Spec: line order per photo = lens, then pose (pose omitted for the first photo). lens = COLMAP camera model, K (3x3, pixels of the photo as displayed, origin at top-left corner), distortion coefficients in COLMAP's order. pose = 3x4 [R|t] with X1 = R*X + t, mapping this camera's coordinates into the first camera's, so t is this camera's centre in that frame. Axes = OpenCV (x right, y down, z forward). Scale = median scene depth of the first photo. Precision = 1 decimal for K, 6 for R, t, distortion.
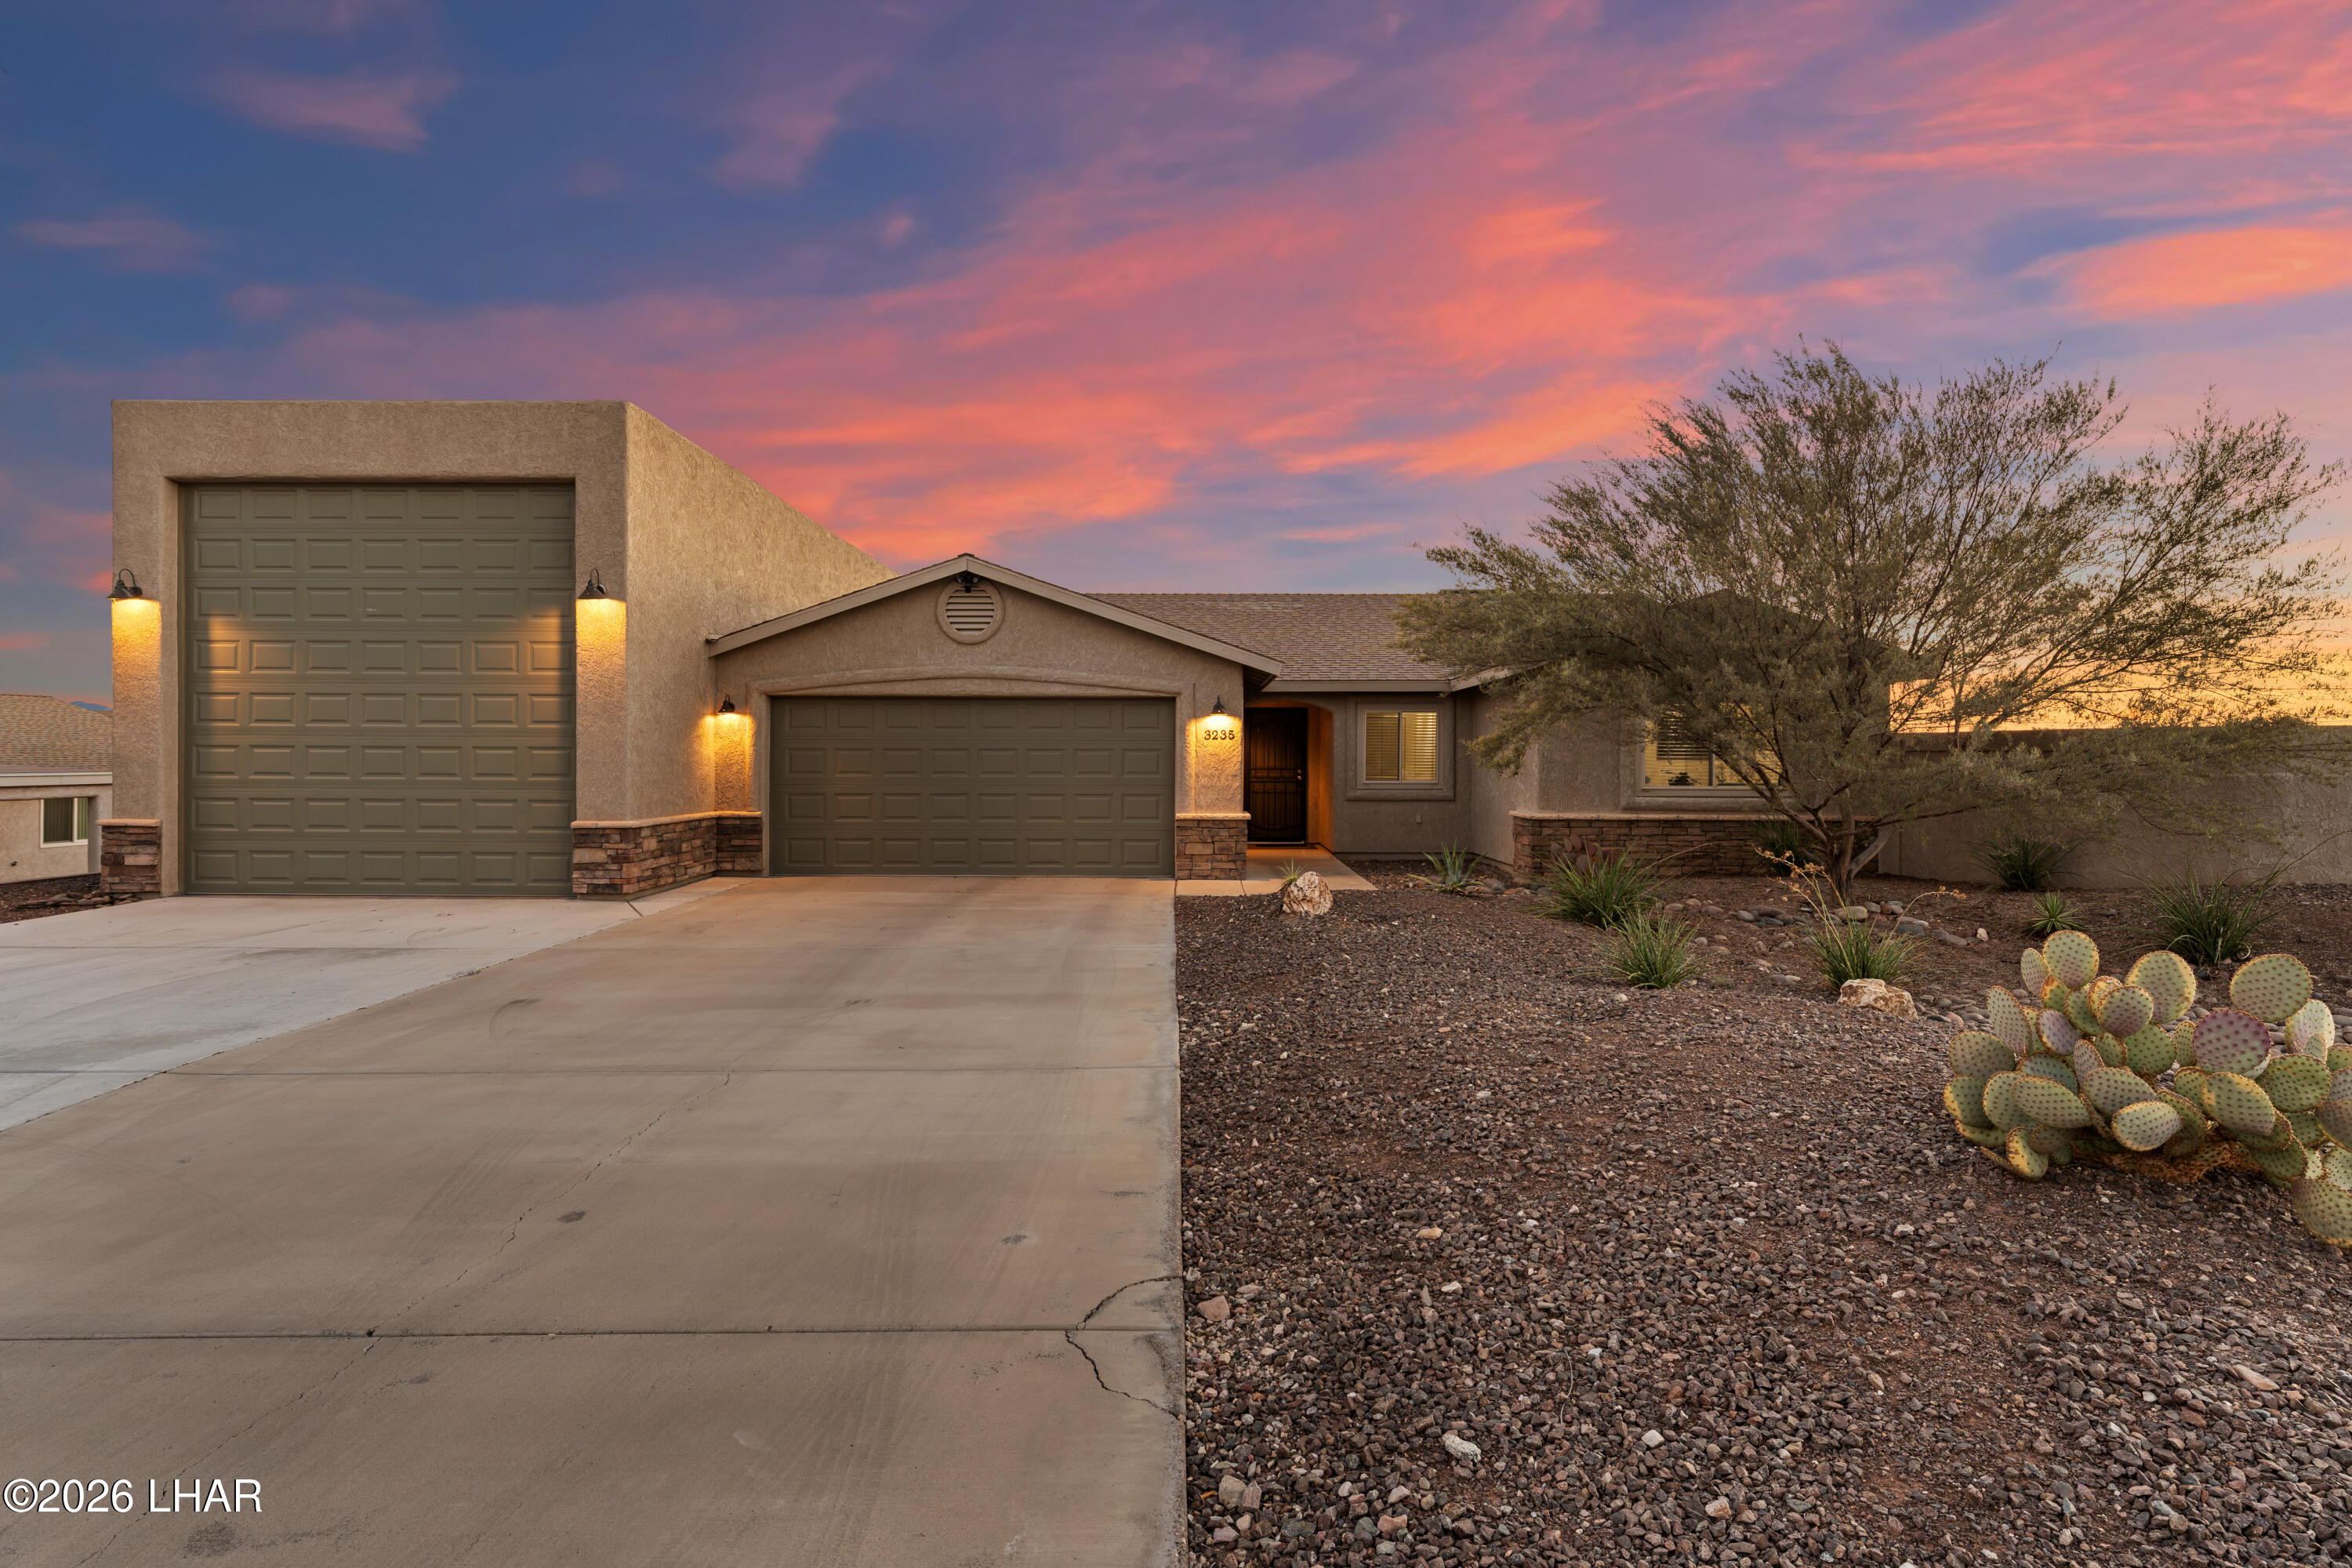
lens RADIAL K [[1219.8, 0, 1178.0], [0, 1219.8, 760.5], [0, 0, 1]] dist [0.001355, -0.000013]
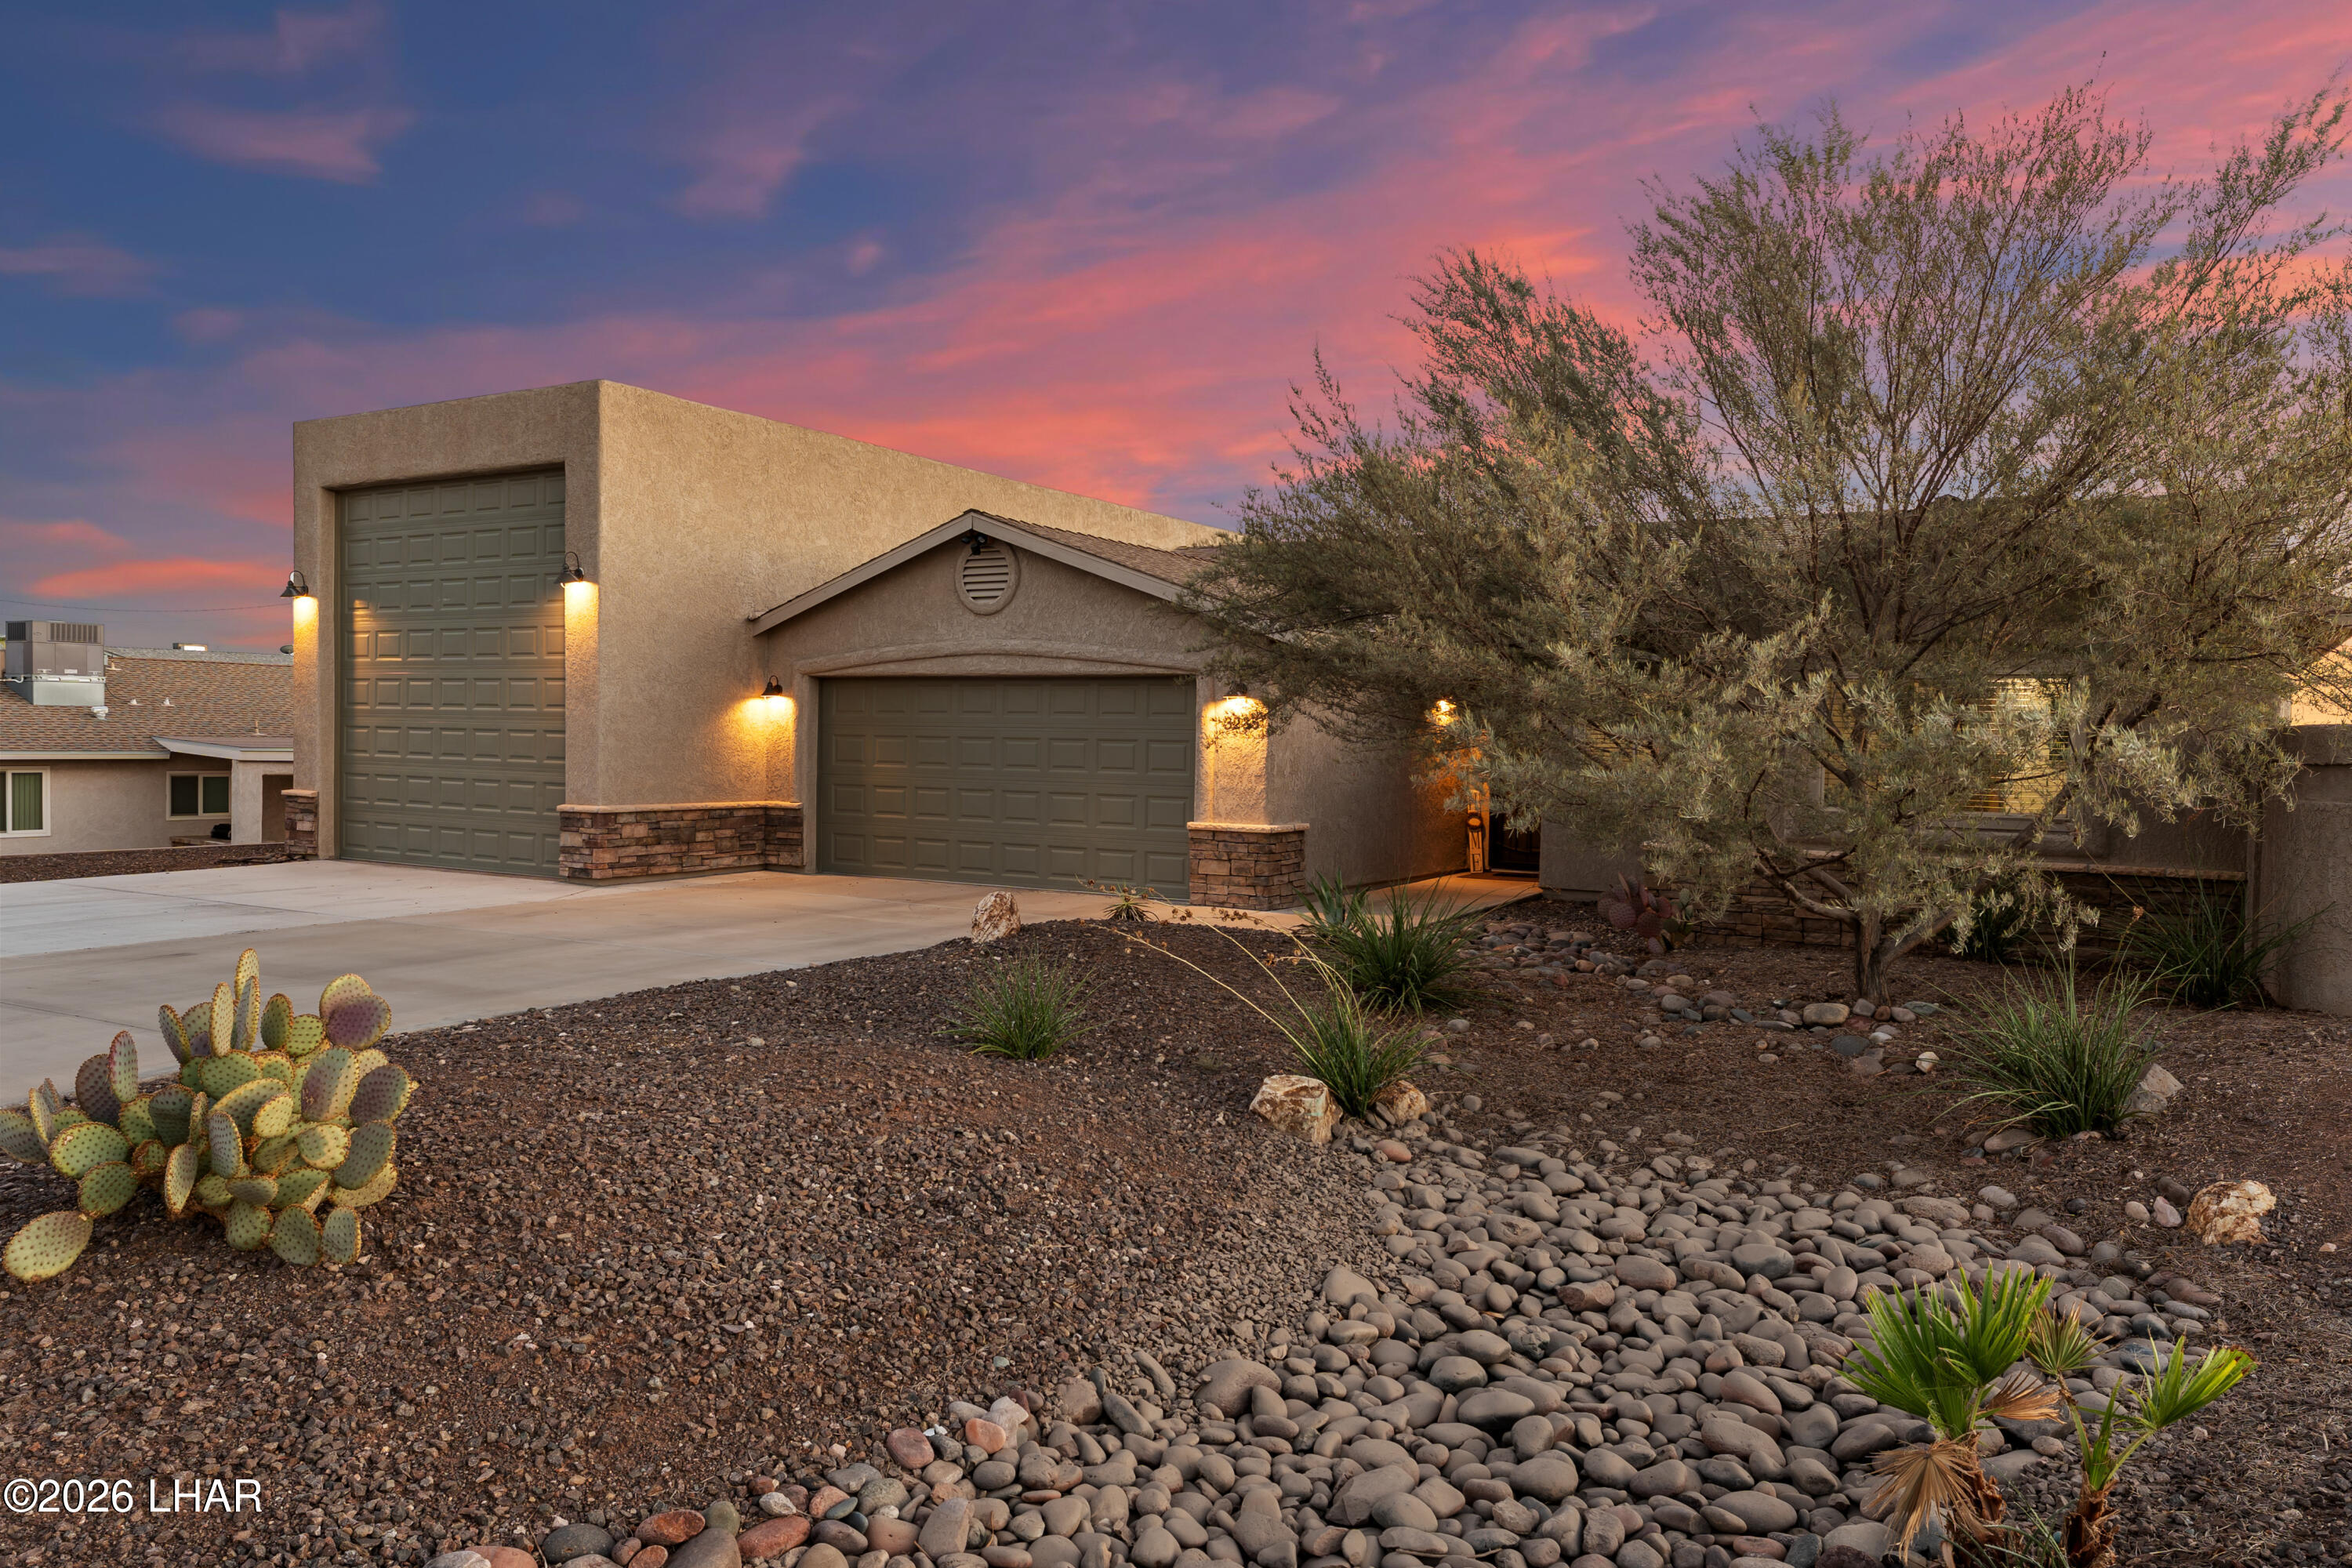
lens RADIAL K [[1641.7, 0, 1180.3], [0, 1641.7, 787.0], [0, 0, 1]] dist [0.005653, 0.000182]
pose [[0.863990, 0.027034, -0.502782, 0.612252], [-0.016506, 0.999542, 0.025381, -0.007287], [0.503238, -0.013630, 0.864041, 0.083881]]
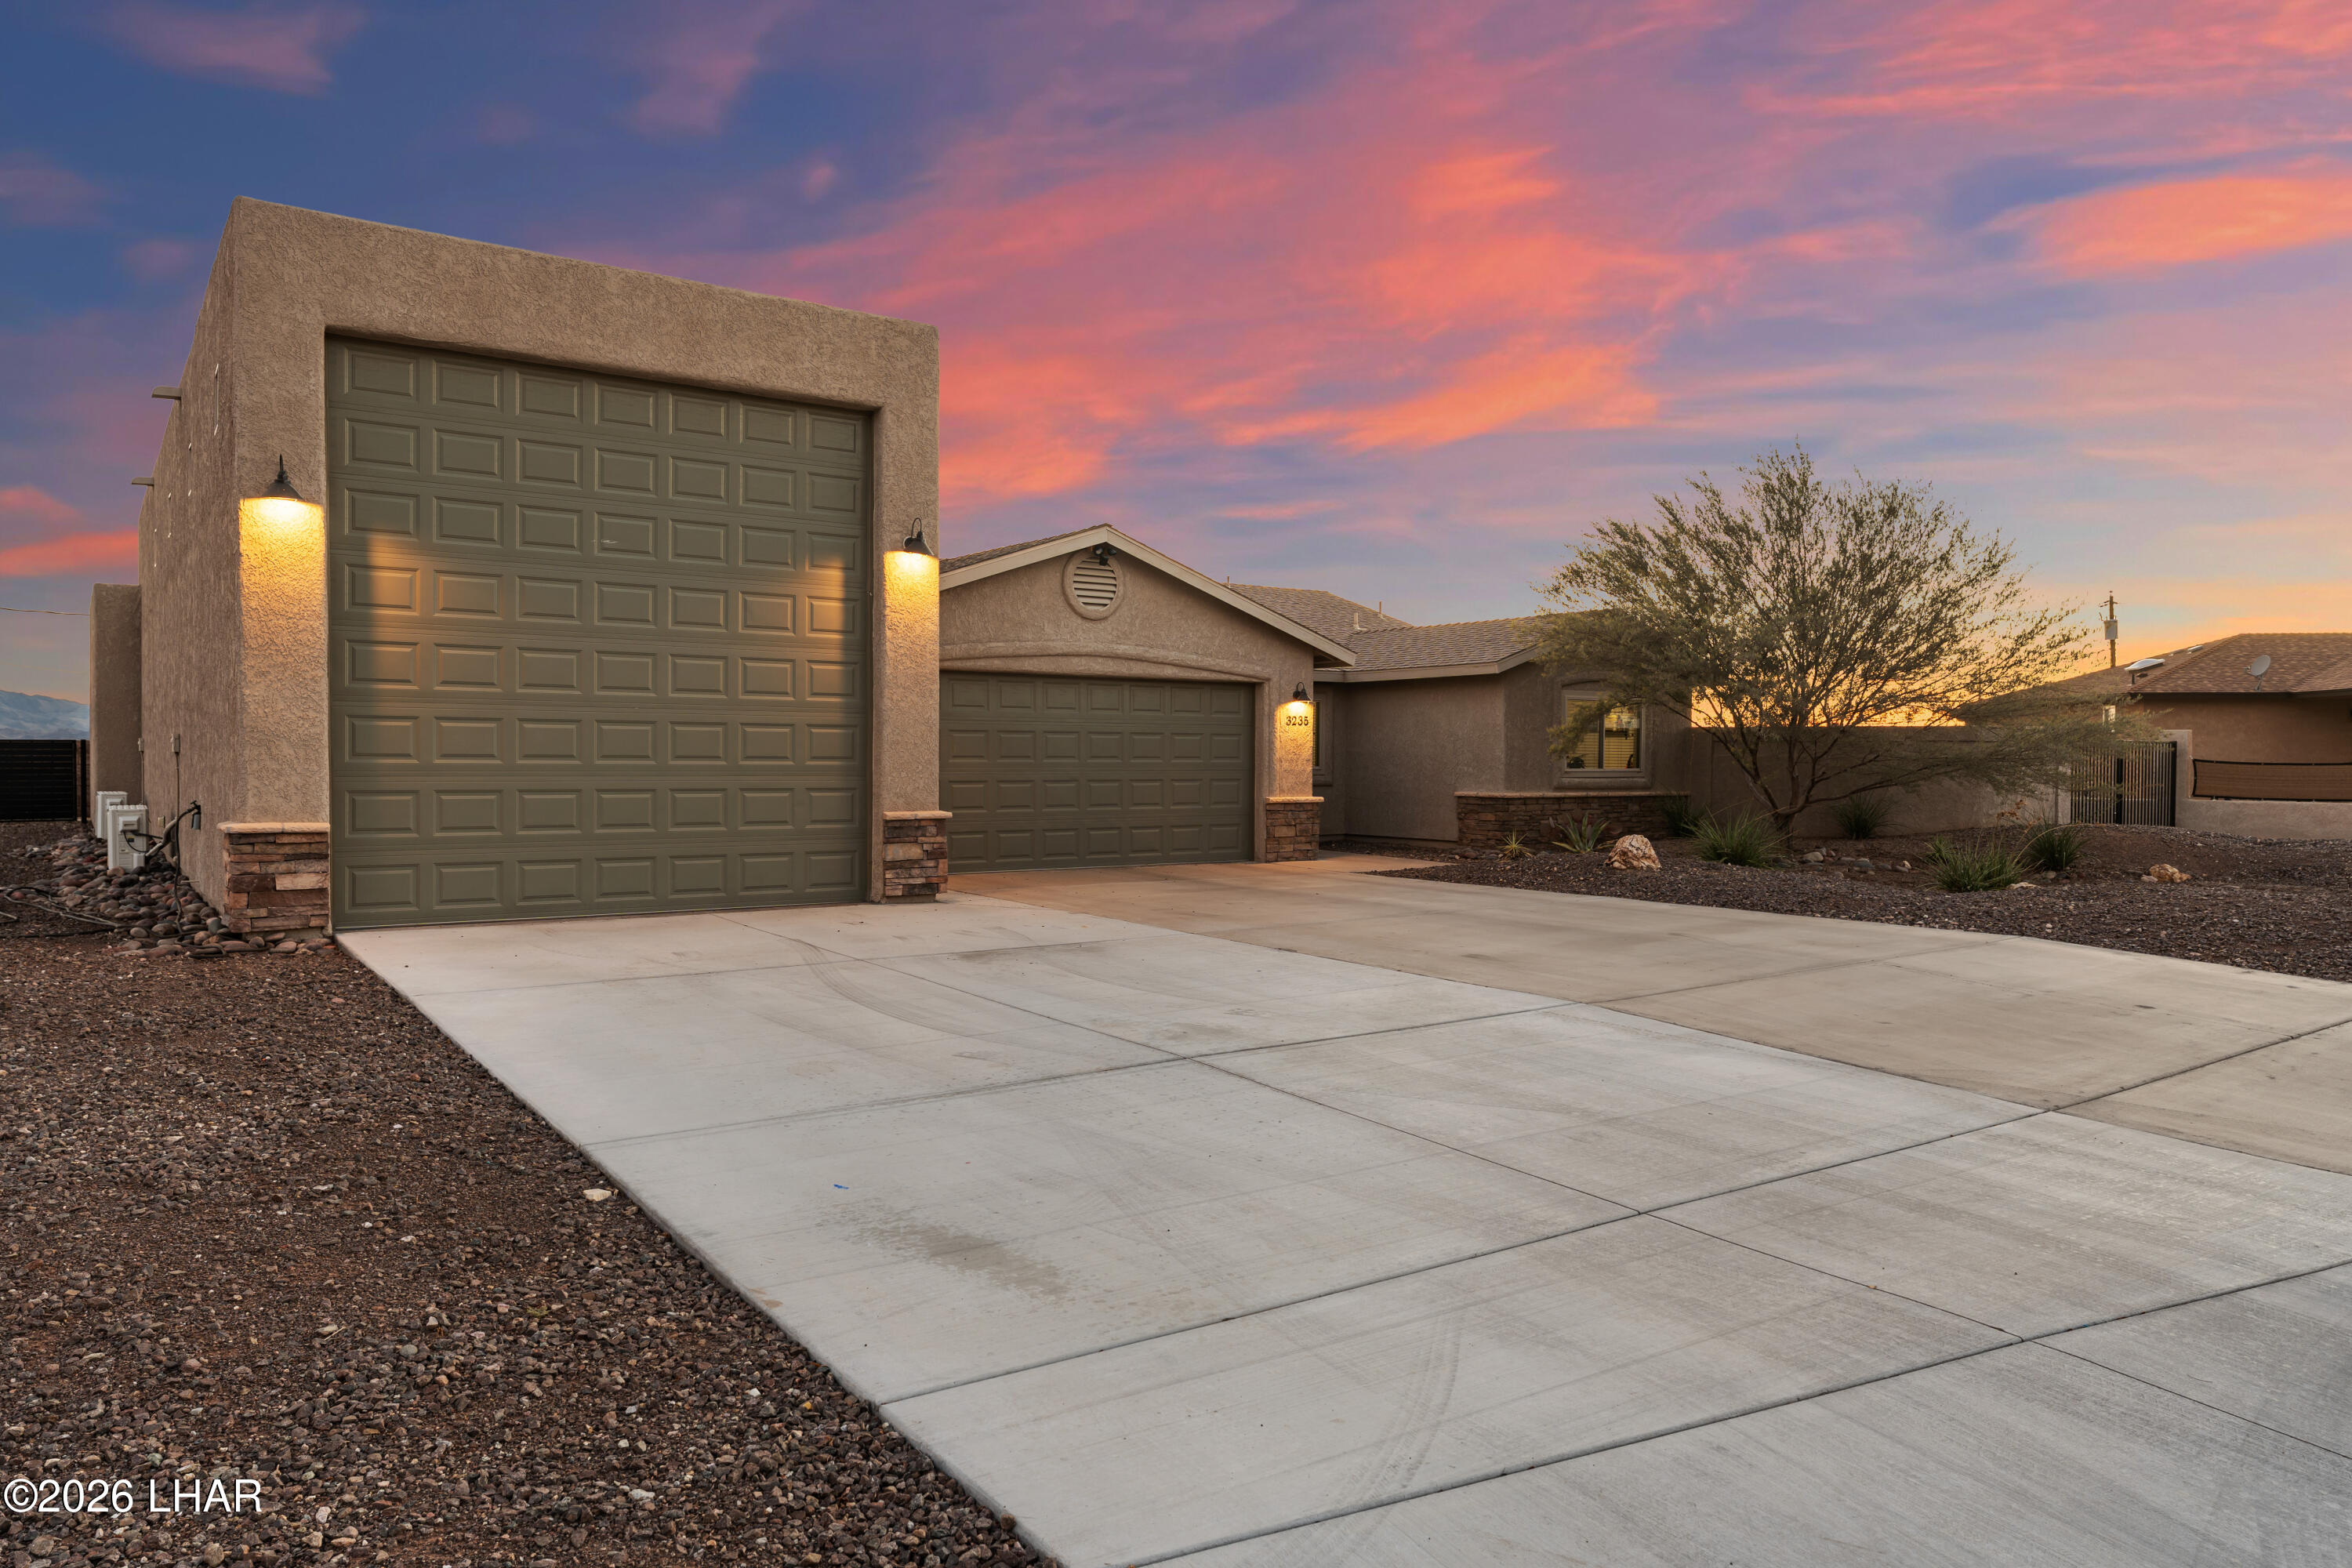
lens RADIAL K [[1522.5, 0, 1176.5], [0, 1522.5, 784.2], [0, 0, 1]] dist [0.001221, 0.001151]
pose [[0.809971, -0.009991, 0.586384, -0.931269], [-0.001597, 0.999814, 0.019241, 0.009173], [-0.586467, -0.016521, 0.809804, 0.018540]]
